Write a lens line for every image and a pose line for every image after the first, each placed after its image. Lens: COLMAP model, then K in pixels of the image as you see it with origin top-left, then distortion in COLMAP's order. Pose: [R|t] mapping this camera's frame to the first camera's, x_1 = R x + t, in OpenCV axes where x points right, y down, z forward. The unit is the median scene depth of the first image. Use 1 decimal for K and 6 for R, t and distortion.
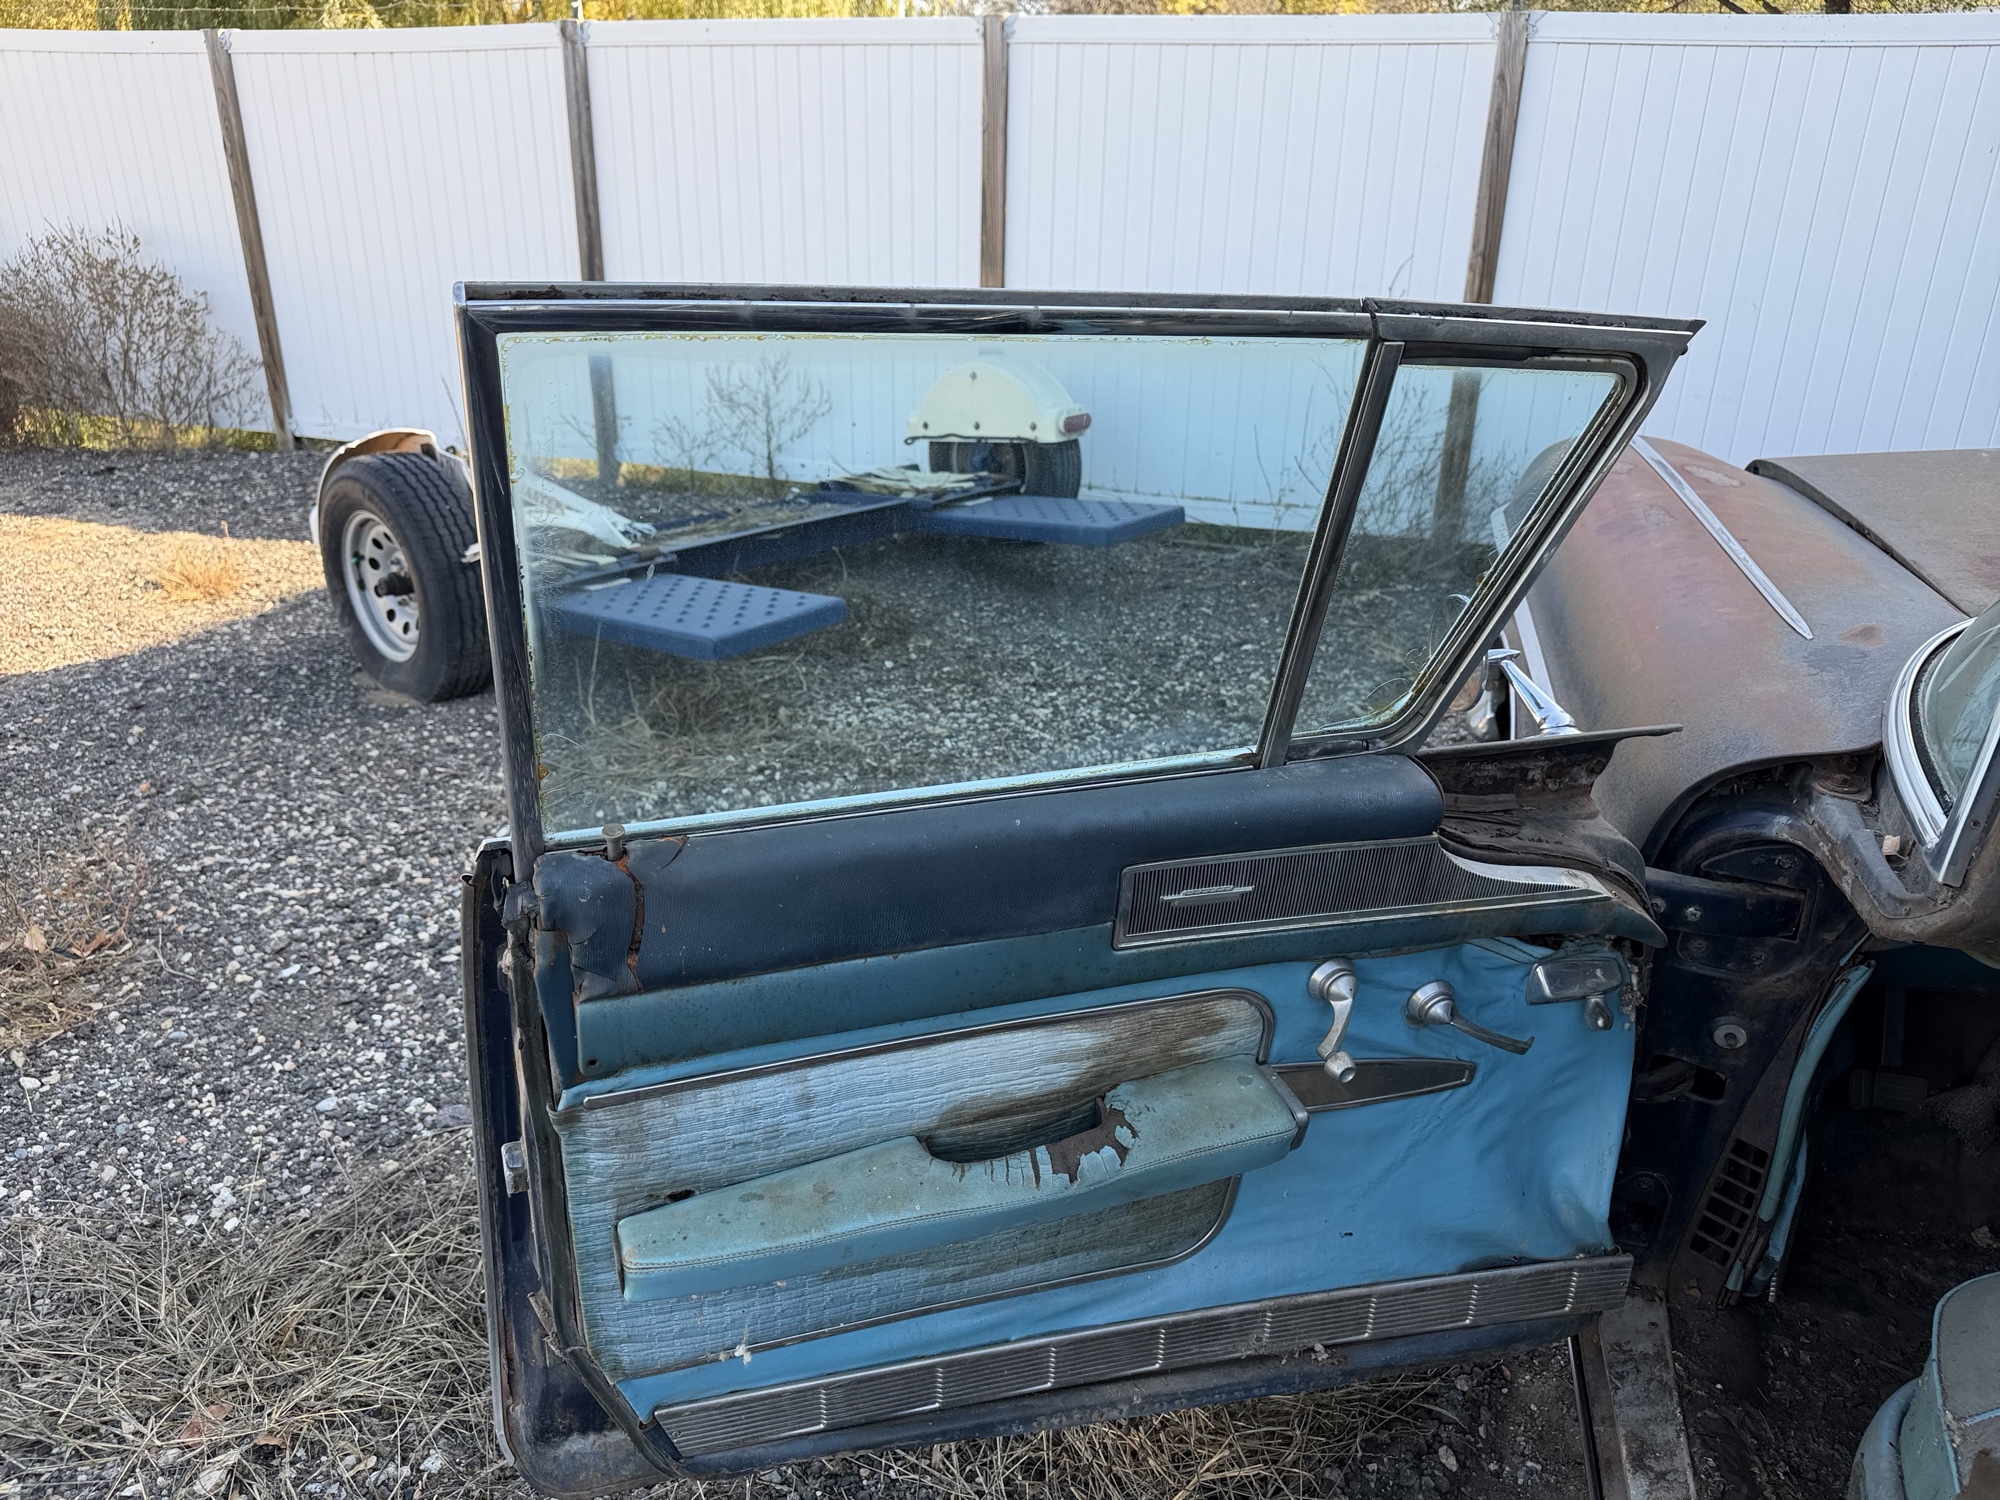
lens RADIAL K [[1425.4, 0, 1000.0], [0, 1425.4, 750.0], [0, 0, 1]] dist [0.055532, -0.068748]
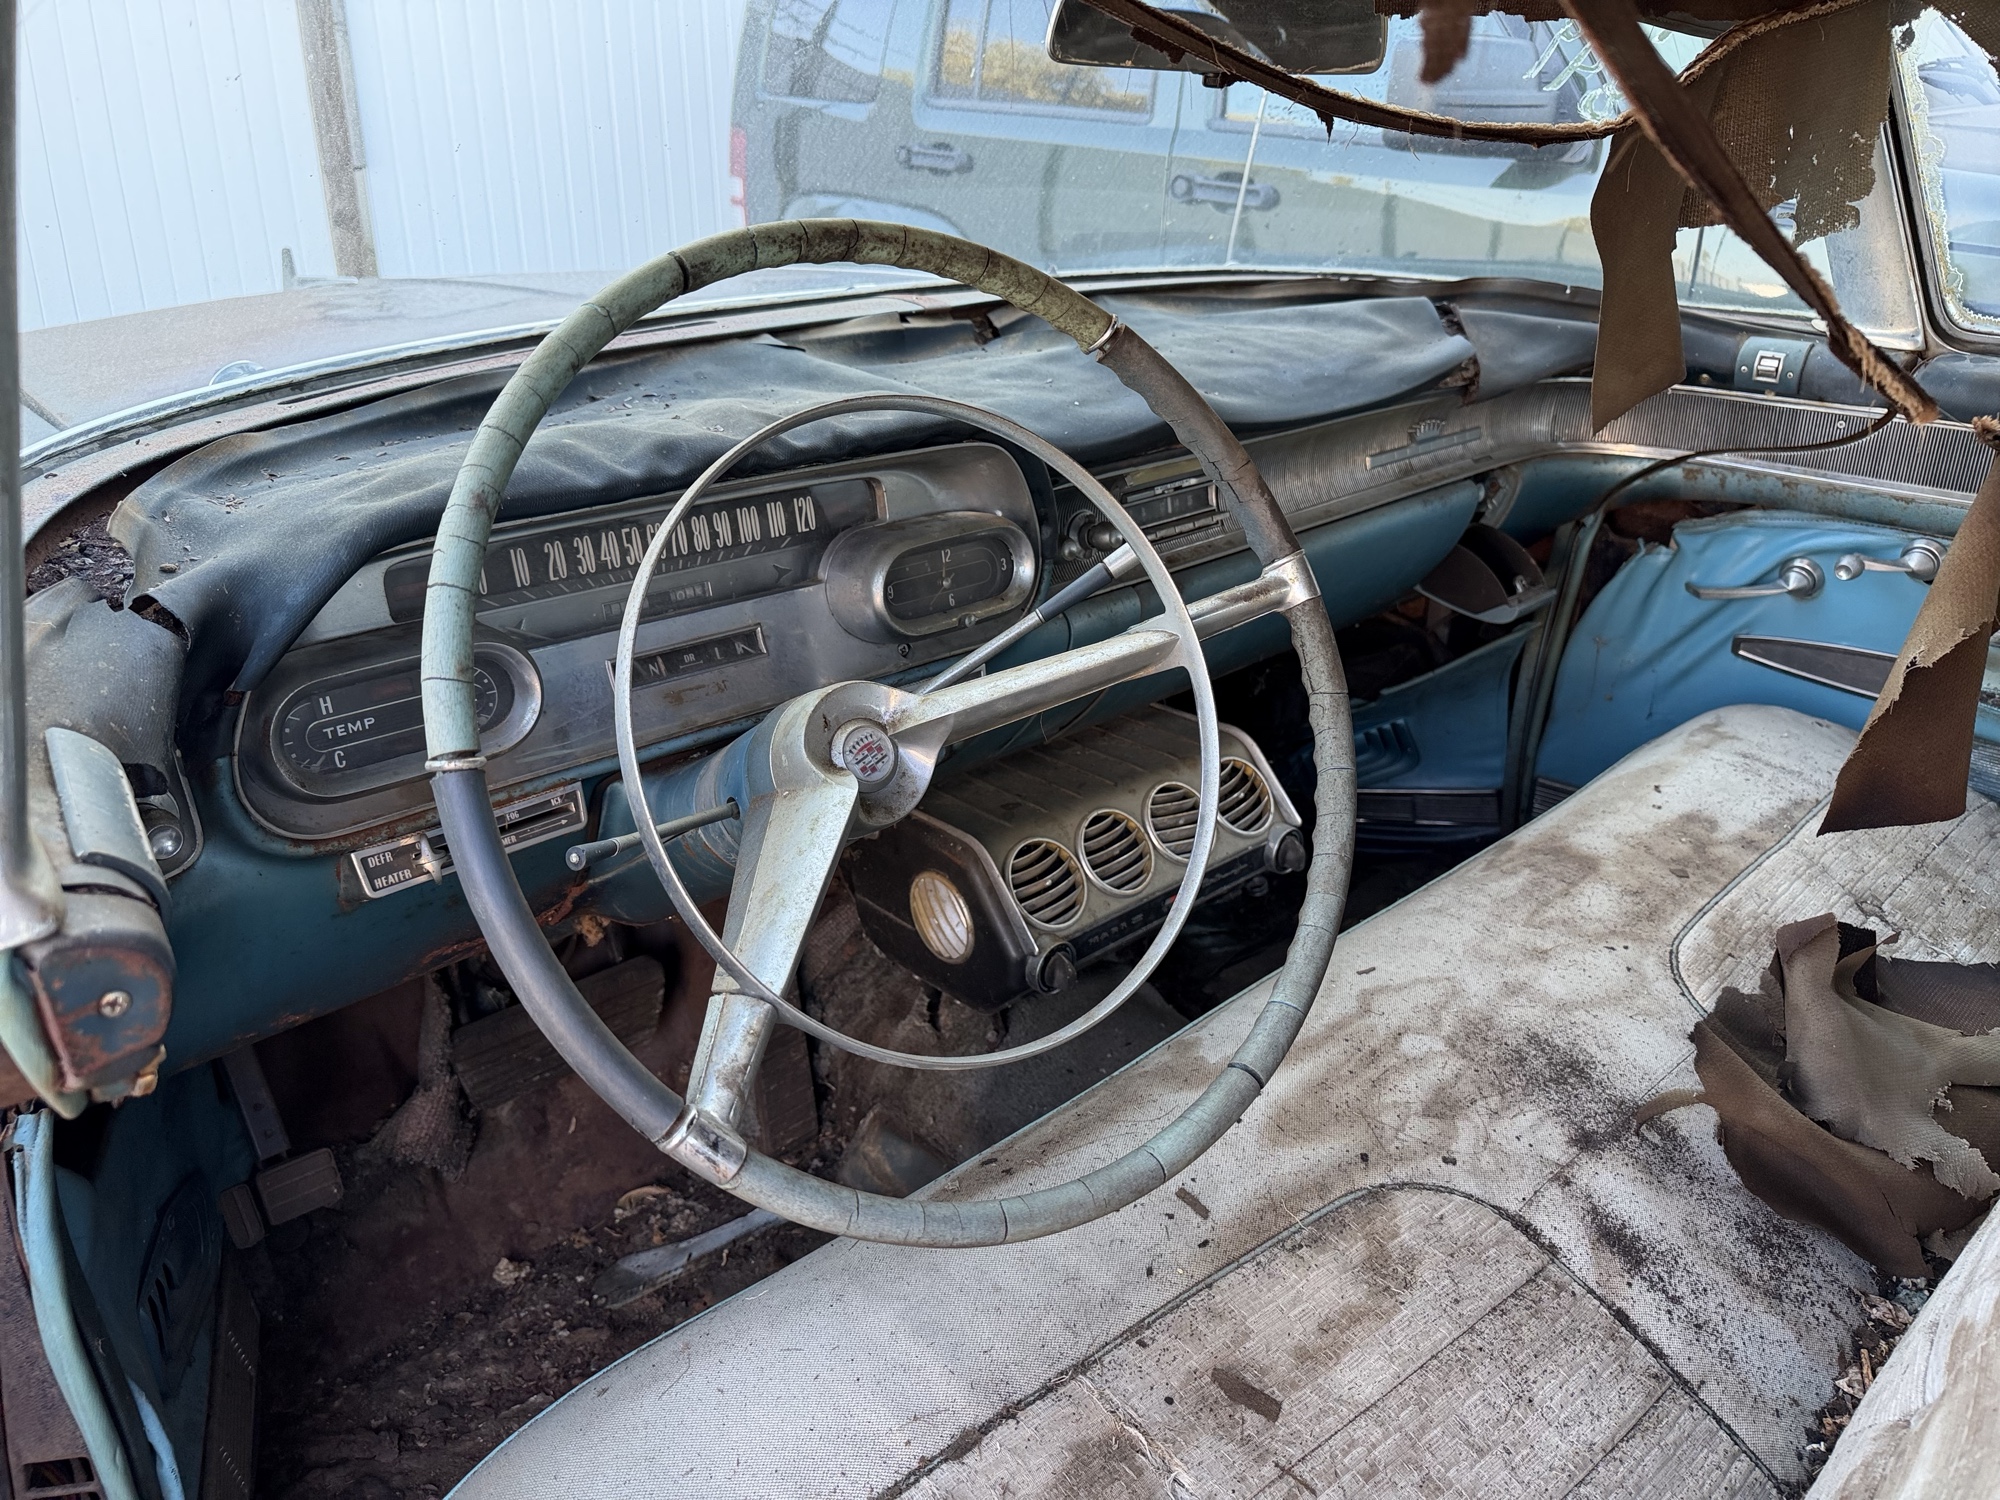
lens RADIAL K [[1425.4, 0, 1000.0], [0, 1425.4, 750.0], [0, 0, 1]] dist [0.055532, -0.068748]
pose [[0.542050, -0.334301, 0.770990, 0.152193], [0.322948, 0.929880, 0.176145, 0.017875], [-0.775814, 0.153510, 0.612003, 0.138162]]
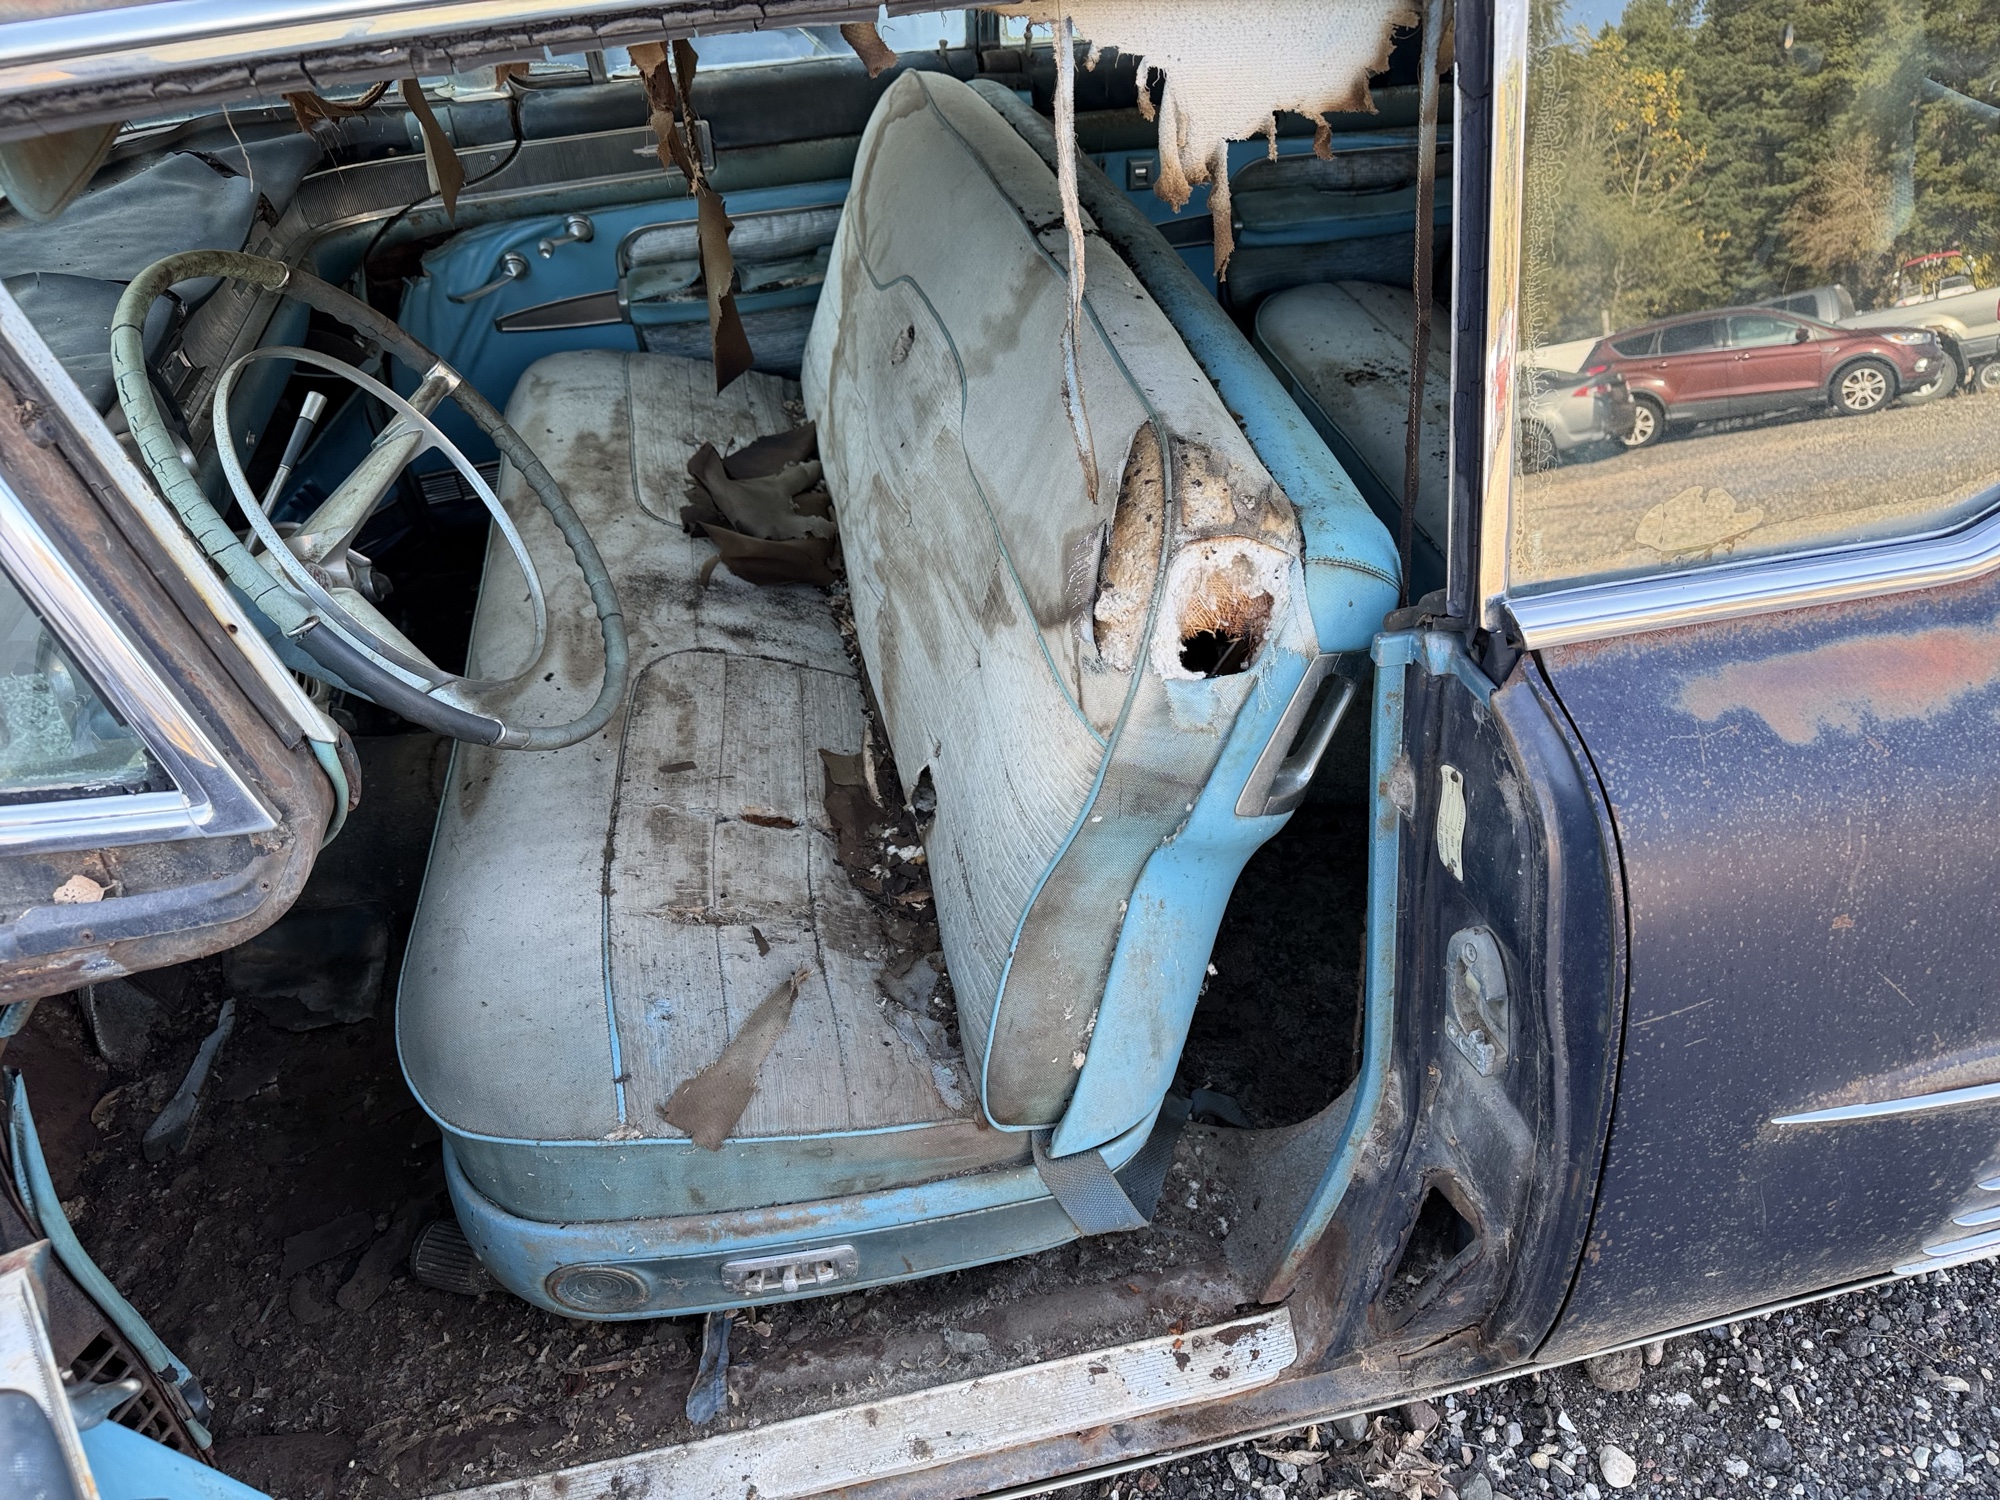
lens RADIAL K [[1425.4, 0, 1000.0], [0, 1425.4, 750.0], [0, 0, 1]] dist [0.055532, -0.068748]
pose [[-0.430767, -0.524438, 0.734442, -0.019918], [0.420763, 0.603241, 0.677539, -0.079541], [-0.798373, 0.600887, -0.039192, 0.187921]]
